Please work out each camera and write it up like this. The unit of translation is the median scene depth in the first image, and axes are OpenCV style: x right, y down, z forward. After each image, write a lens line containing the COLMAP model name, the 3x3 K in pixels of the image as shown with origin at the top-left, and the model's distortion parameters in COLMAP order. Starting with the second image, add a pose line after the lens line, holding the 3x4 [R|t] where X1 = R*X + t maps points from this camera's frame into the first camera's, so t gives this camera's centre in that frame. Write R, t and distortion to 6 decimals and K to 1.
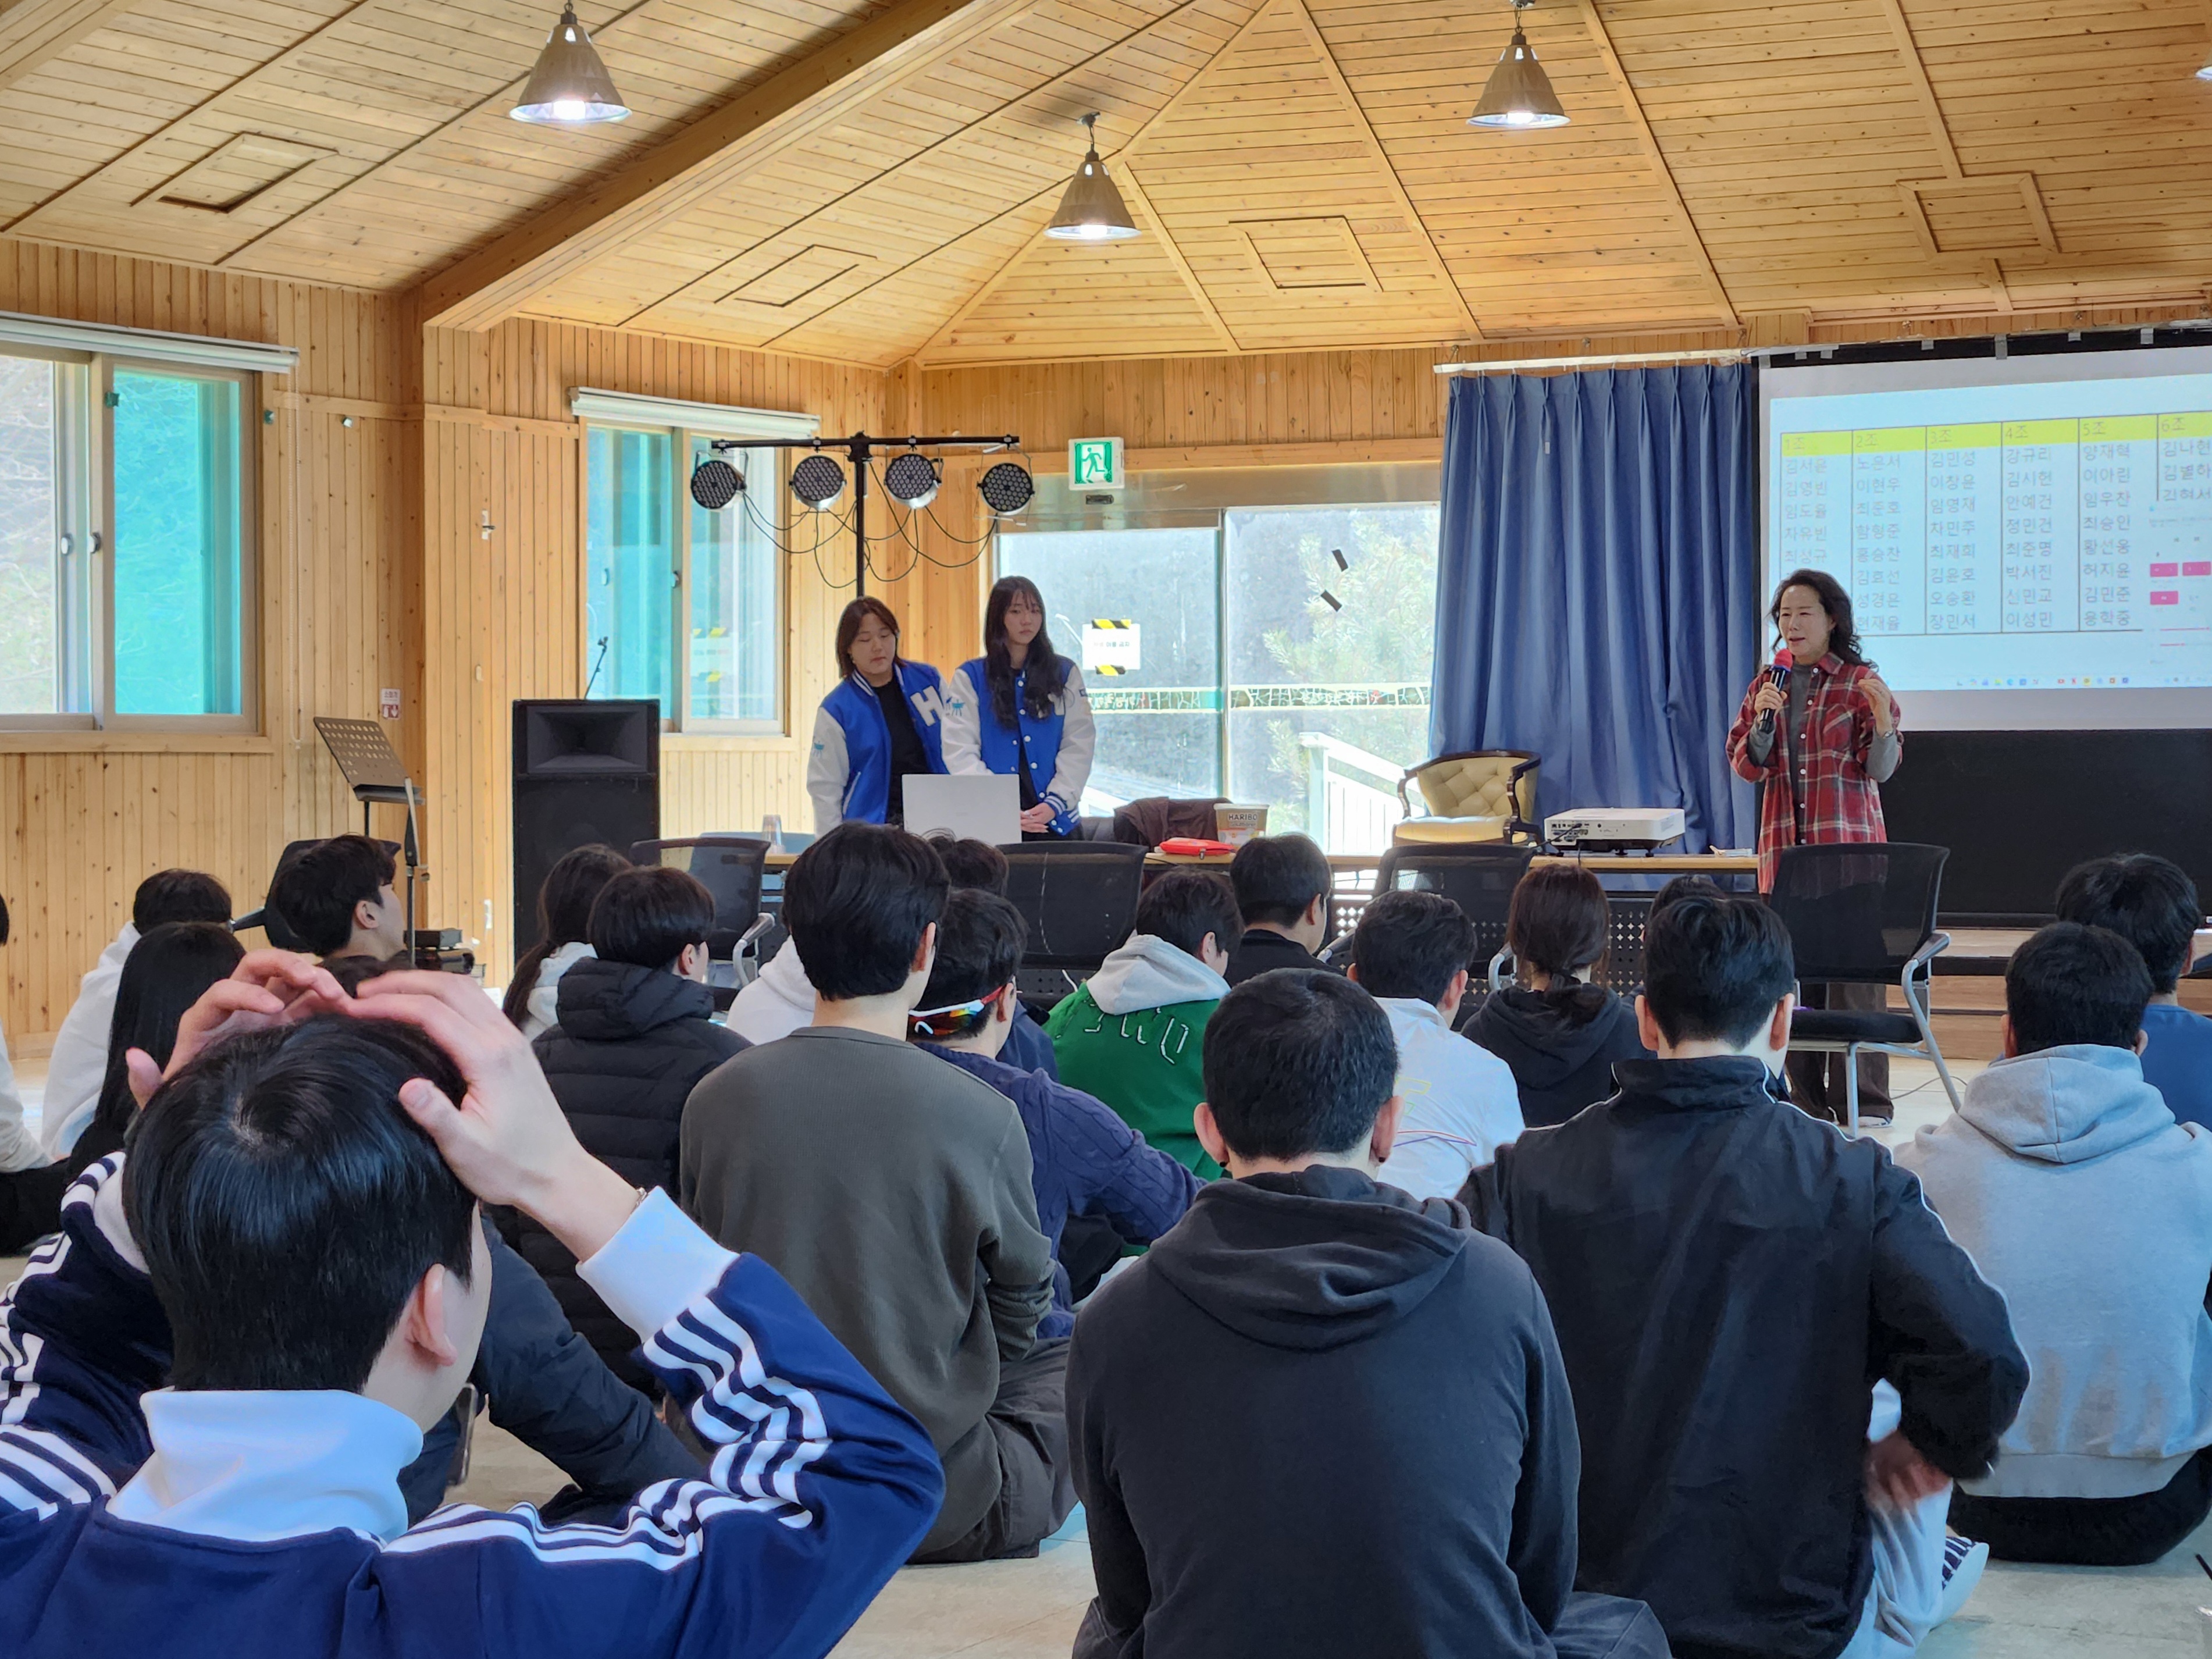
lens RADIAL K [[4463.1, 0, 1106.0], [0, 4463.1, 829.5], [0, 0, 1]] dist [-0.289223, 2.741915]
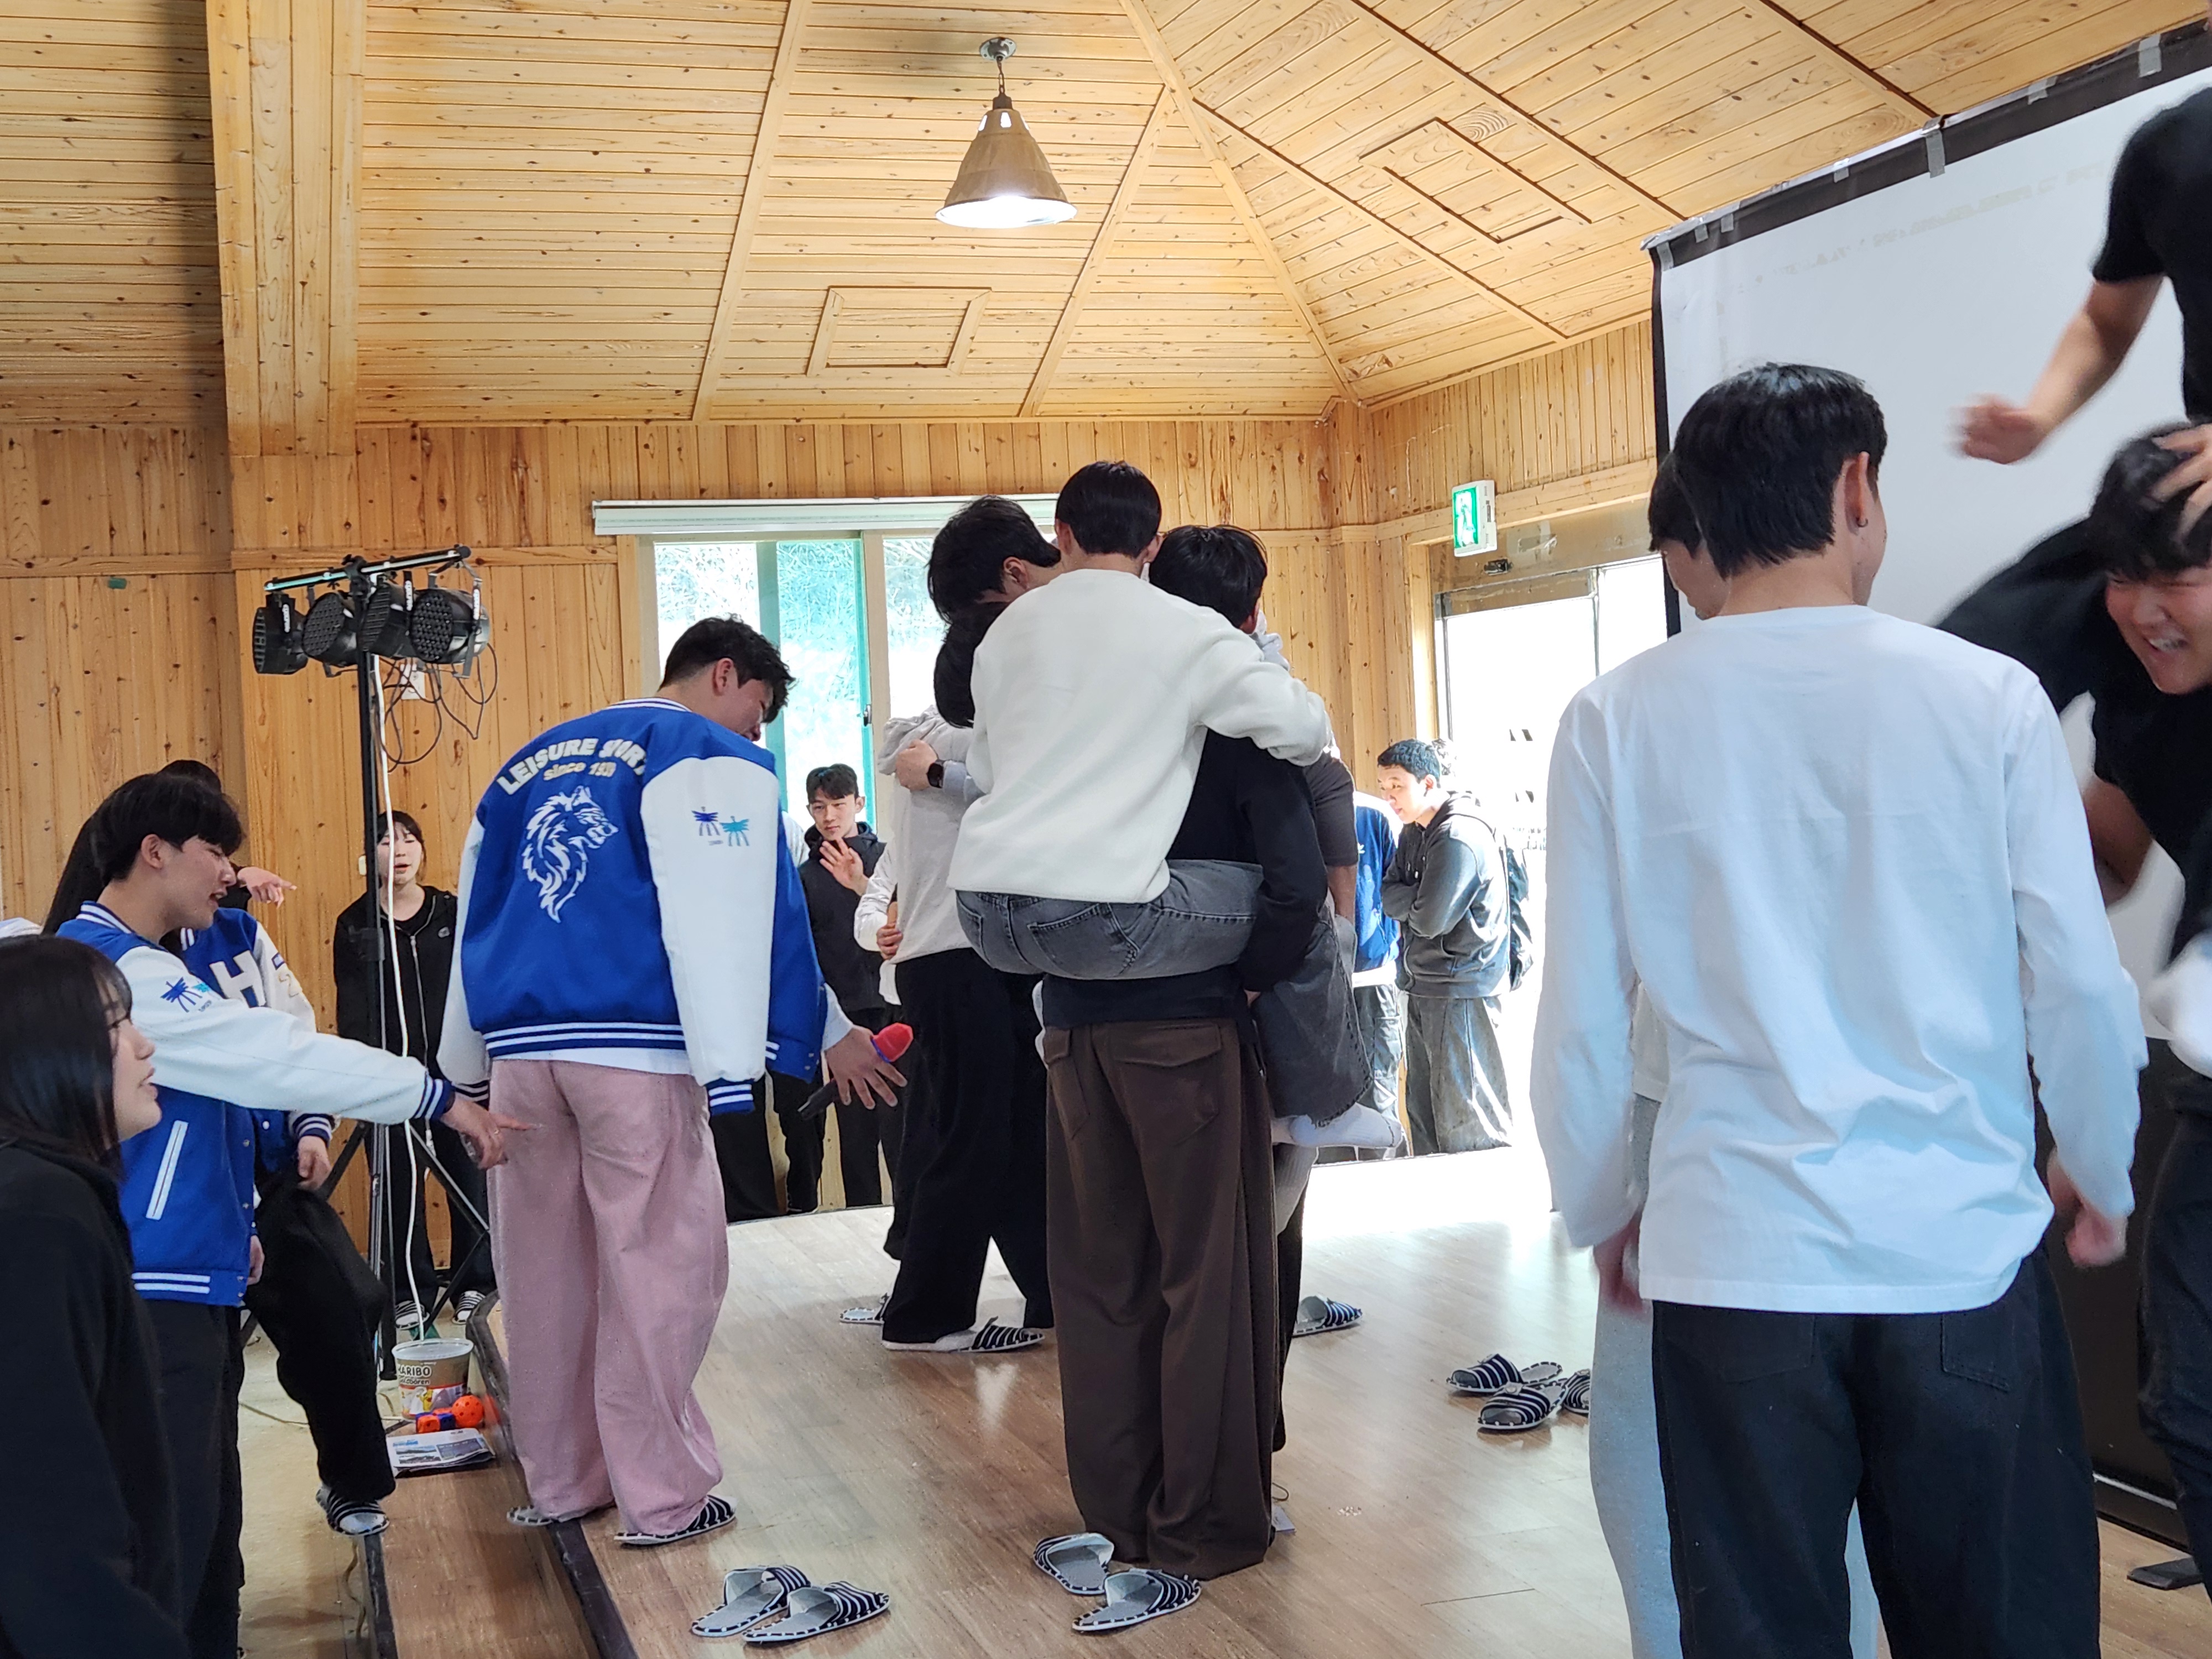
lens RADIAL K [[2832.7, 0, 1112.7], [0, 2832.7, 769.1], [0, 0, 1]] dist [0.067233, -0.024877]
pose [[0.681015, -0.022032, -0.731938, 0.349098], [0.033035, 0.999454, 0.000653, -0.050866], [0.731524, -0.024624, 0.681371, 0.751615]]
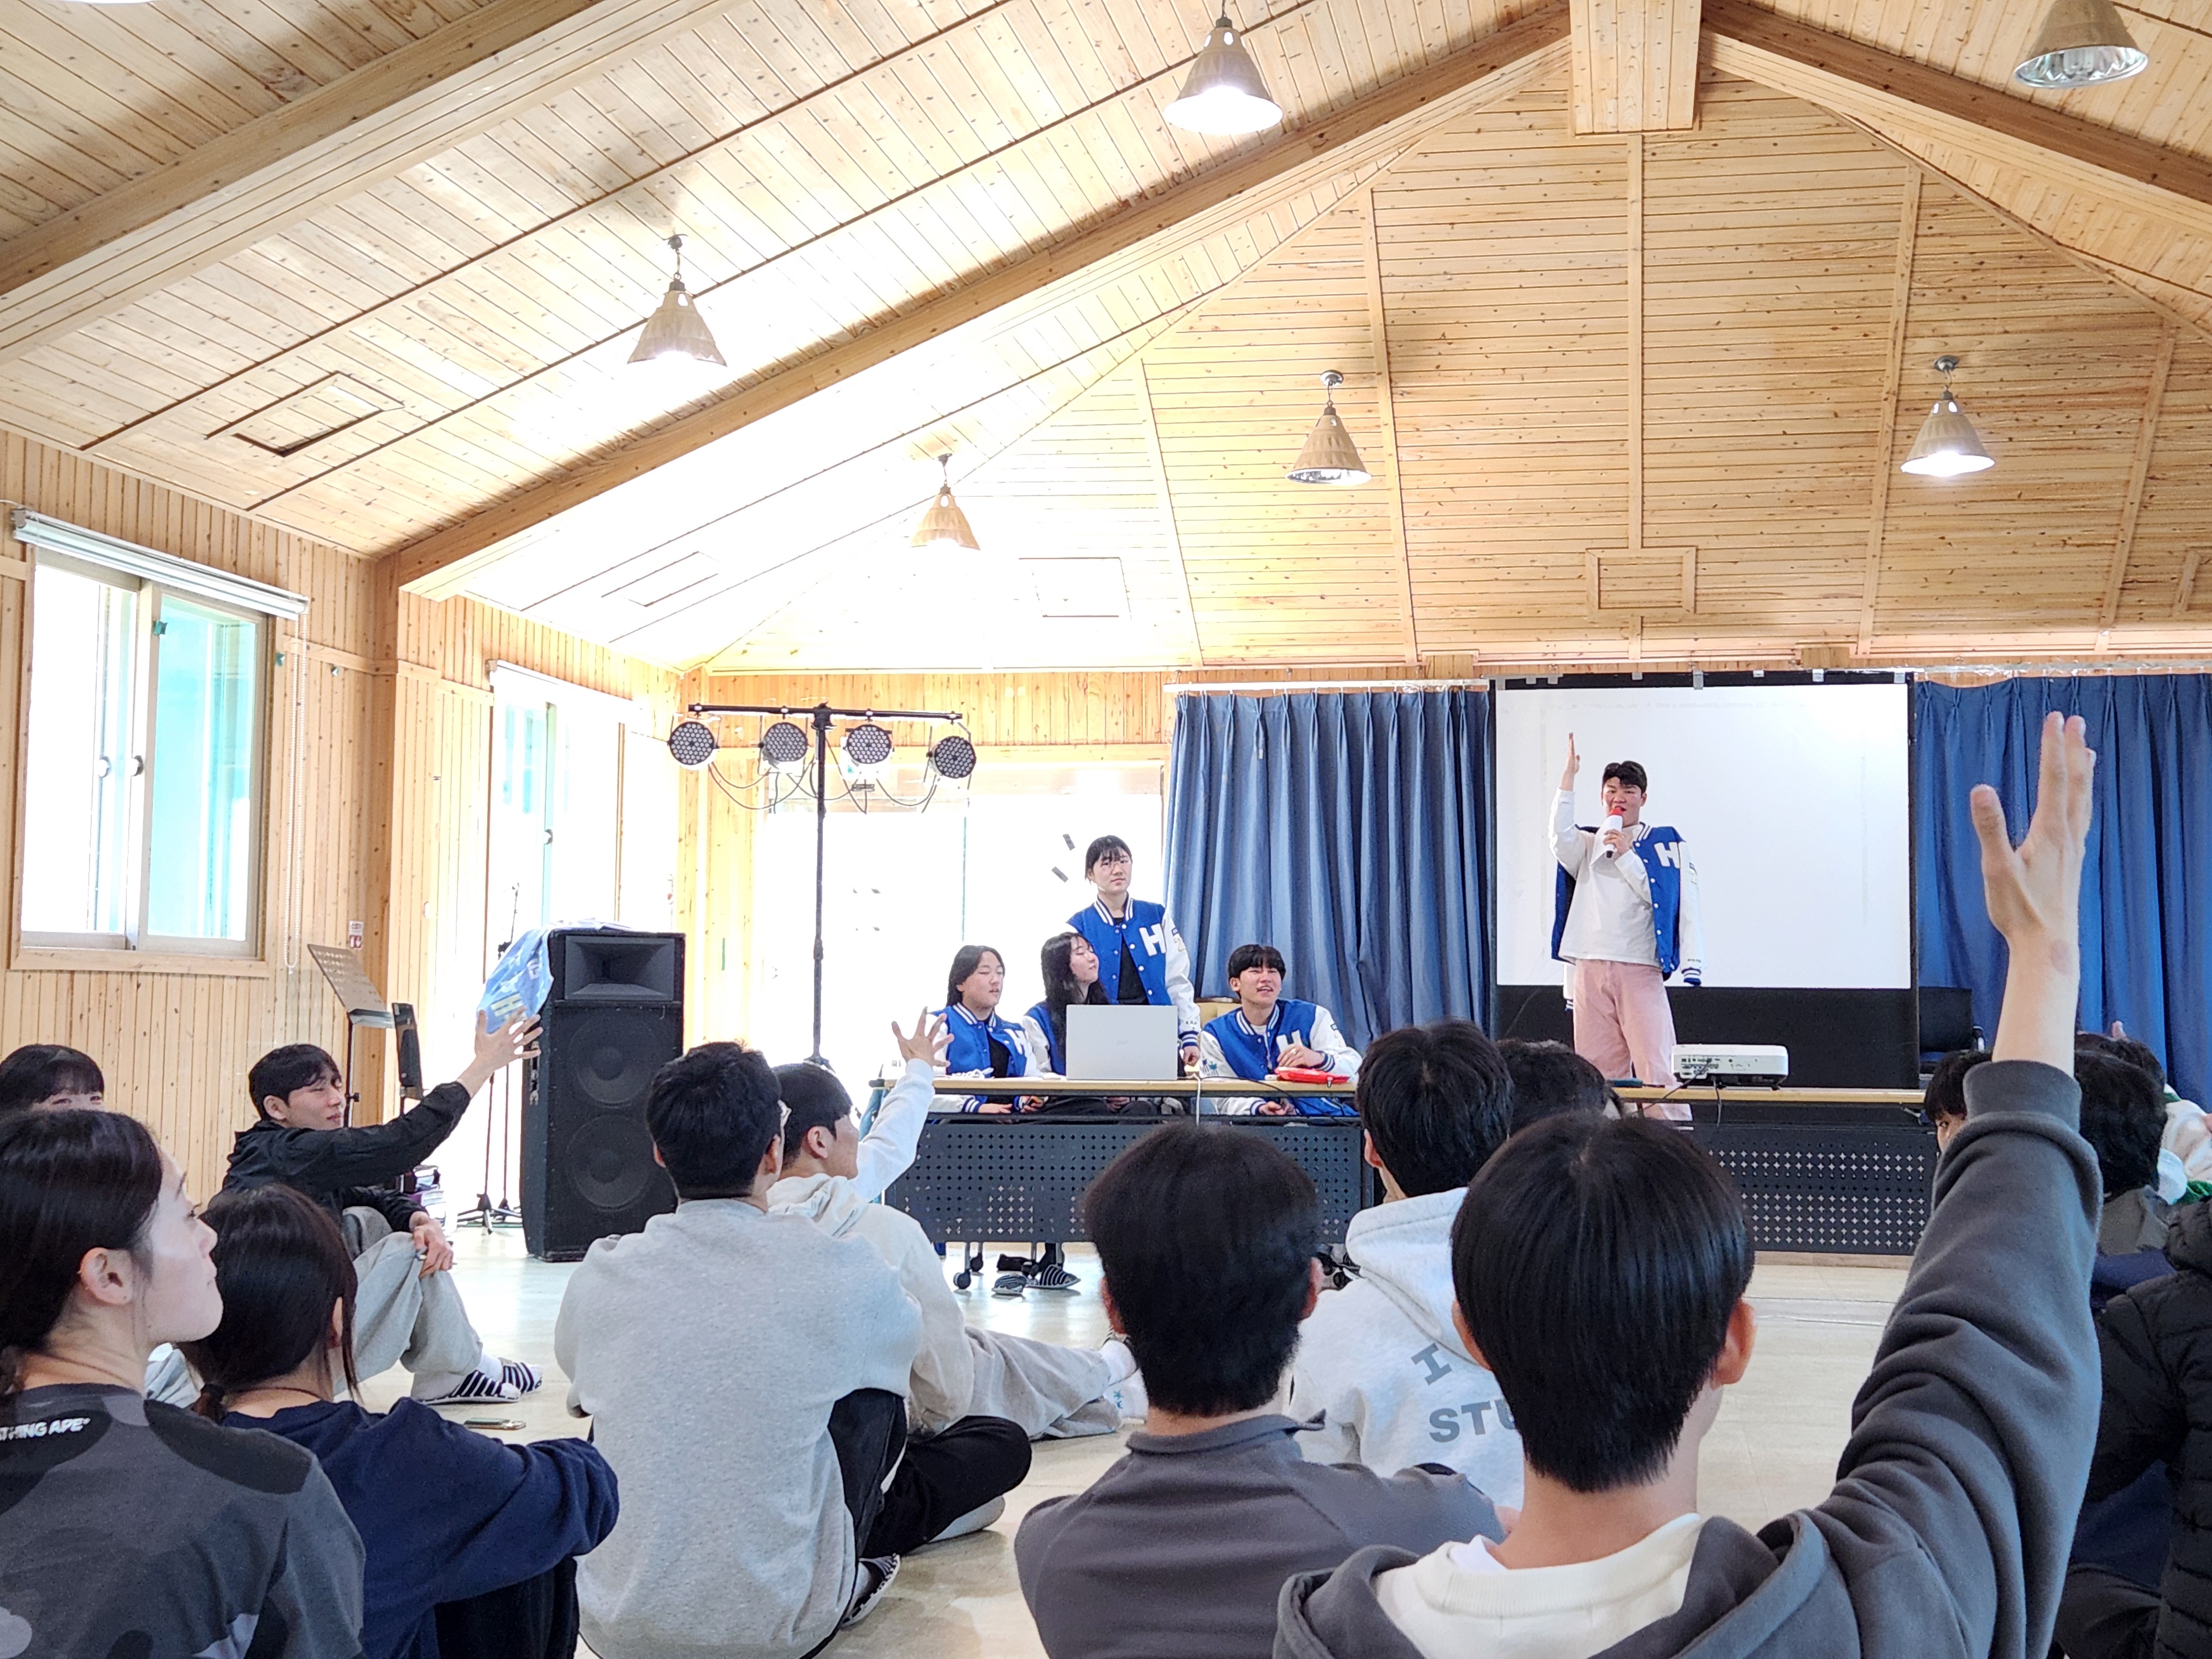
lens RADIAL K [[2832.7, 0, 1112.7], [0, 2832.7, 769.1], [0, 0, 1]] dist [0.067233, -0.024877]
pose [[0.961252, 0.040295, 0.272709, -0.174201], [-0.011874, 0.994393, -0.105075, 0.002113], [-0.275414, 0.097765, 0.956341, 0.283302]]
